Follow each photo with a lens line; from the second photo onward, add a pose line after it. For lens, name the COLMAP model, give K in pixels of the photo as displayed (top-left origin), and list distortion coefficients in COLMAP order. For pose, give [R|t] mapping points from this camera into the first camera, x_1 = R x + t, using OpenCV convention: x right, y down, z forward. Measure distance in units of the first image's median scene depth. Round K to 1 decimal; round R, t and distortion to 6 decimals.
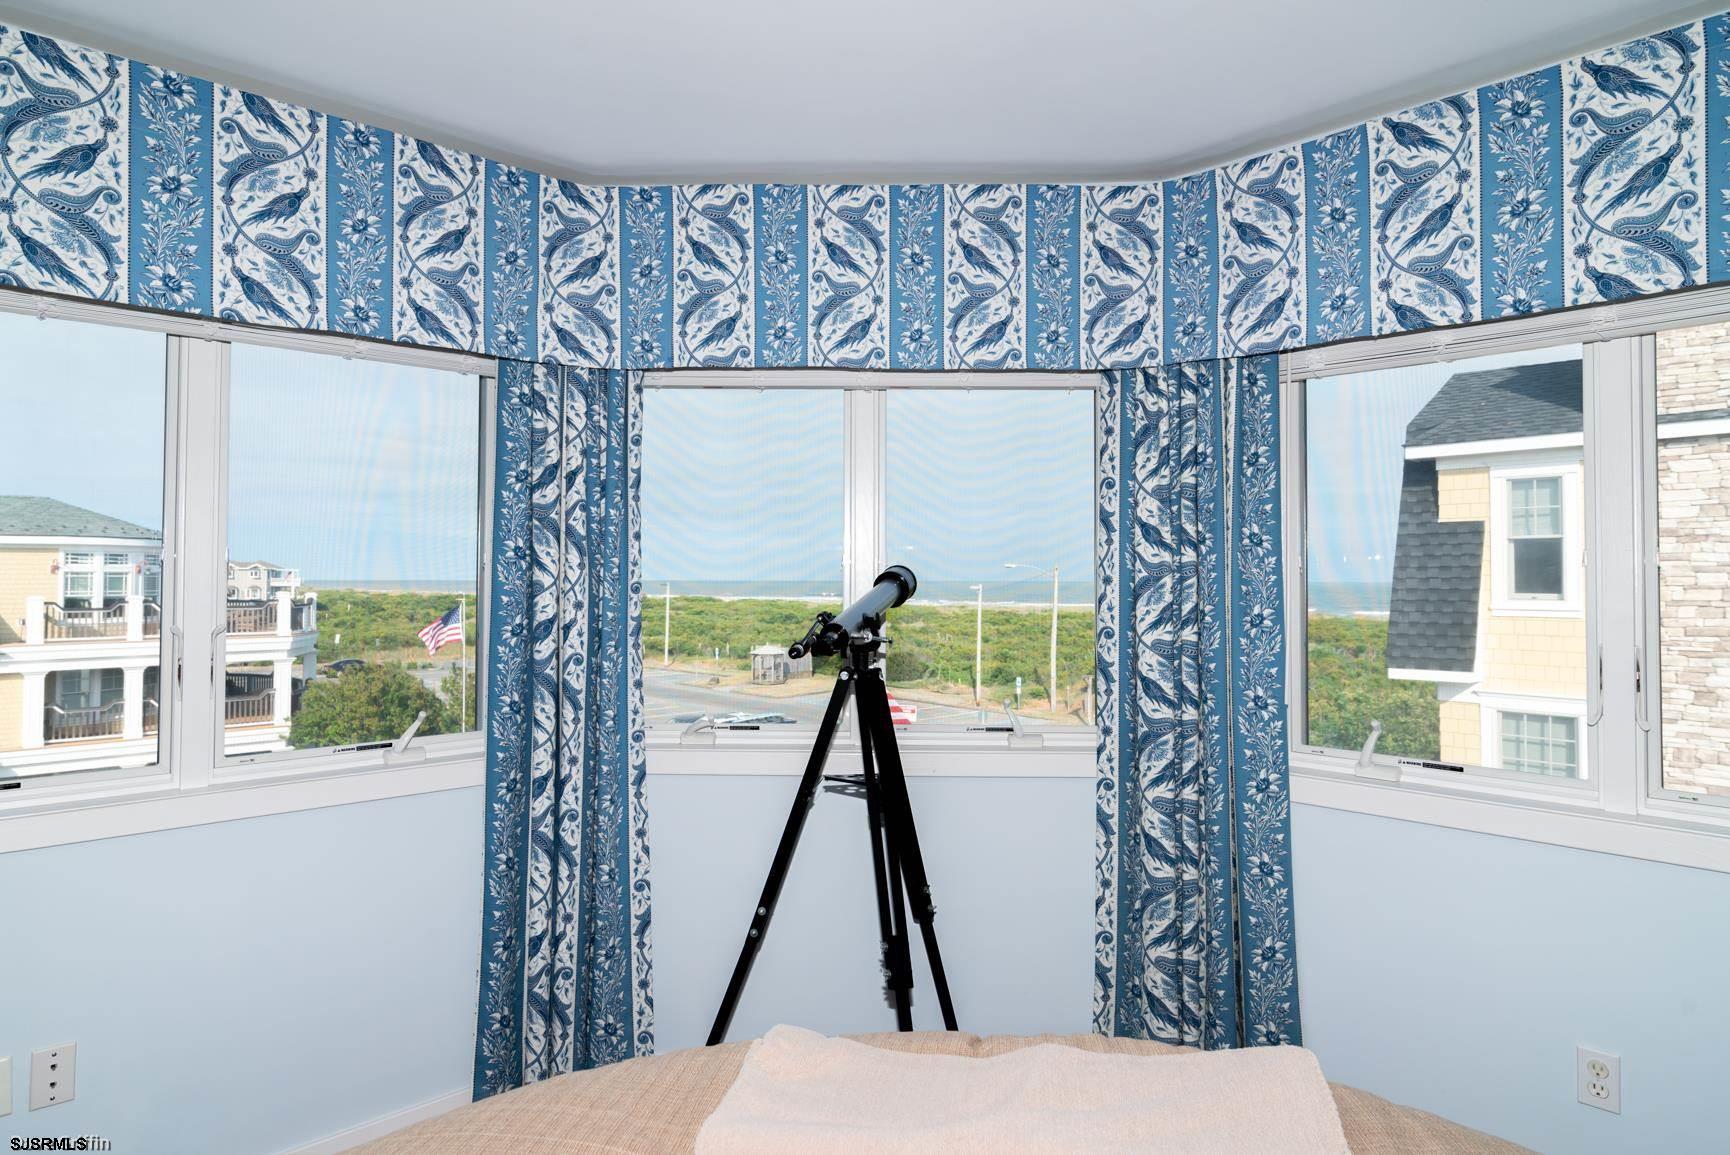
lens RADIAL K [[1022.4, 0, 867.5], [0, 1022.4, 573.2], [0, 0, 1]] dist [-0.003228, 0.000595]
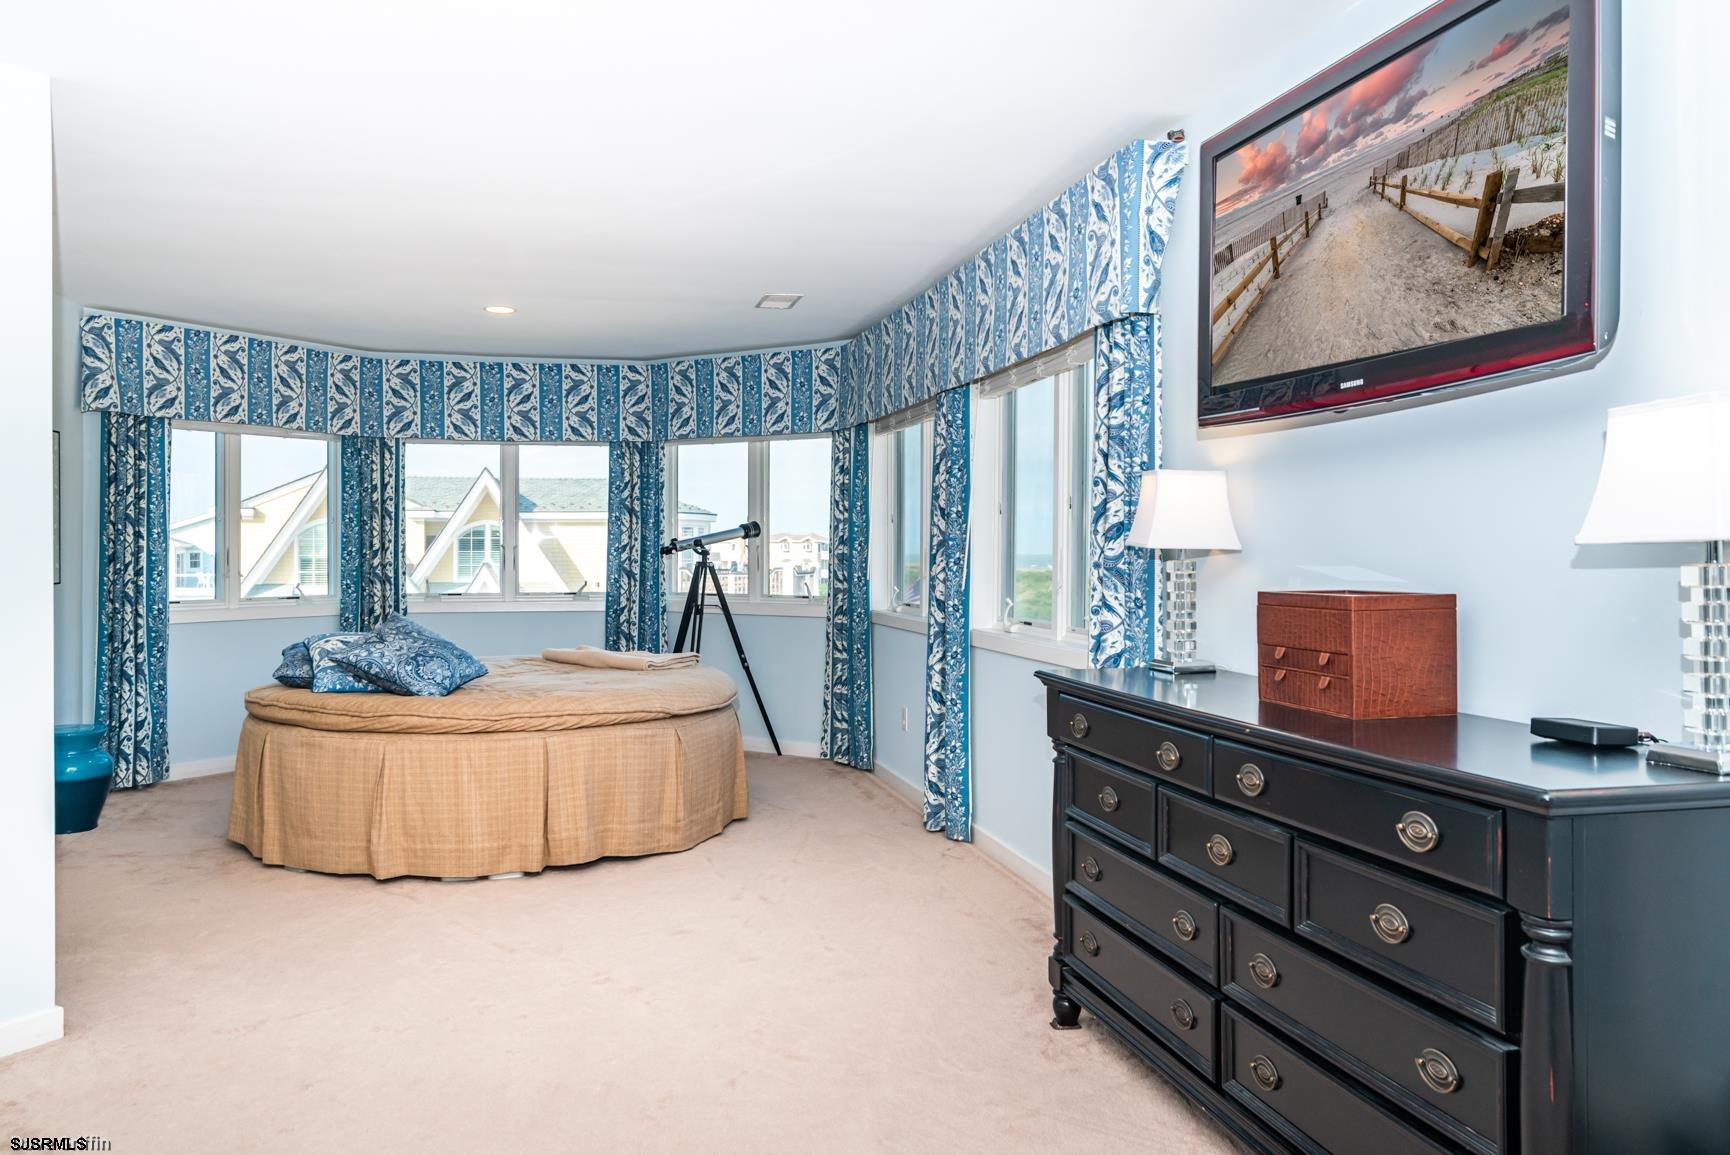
lens RADIAL K [[1273.2, 0, 863.3], [0, 1273.2, 570.3], [0, 0, 1]] dist [-0.001513, -0.000139]
pose [[0.864813, 0.002684, -0.502086, 1.716383], [0.007038, 0.999823, 0.017467, 0.056840], [0.502044, -0.018640, 0.864641, -1.366274]]
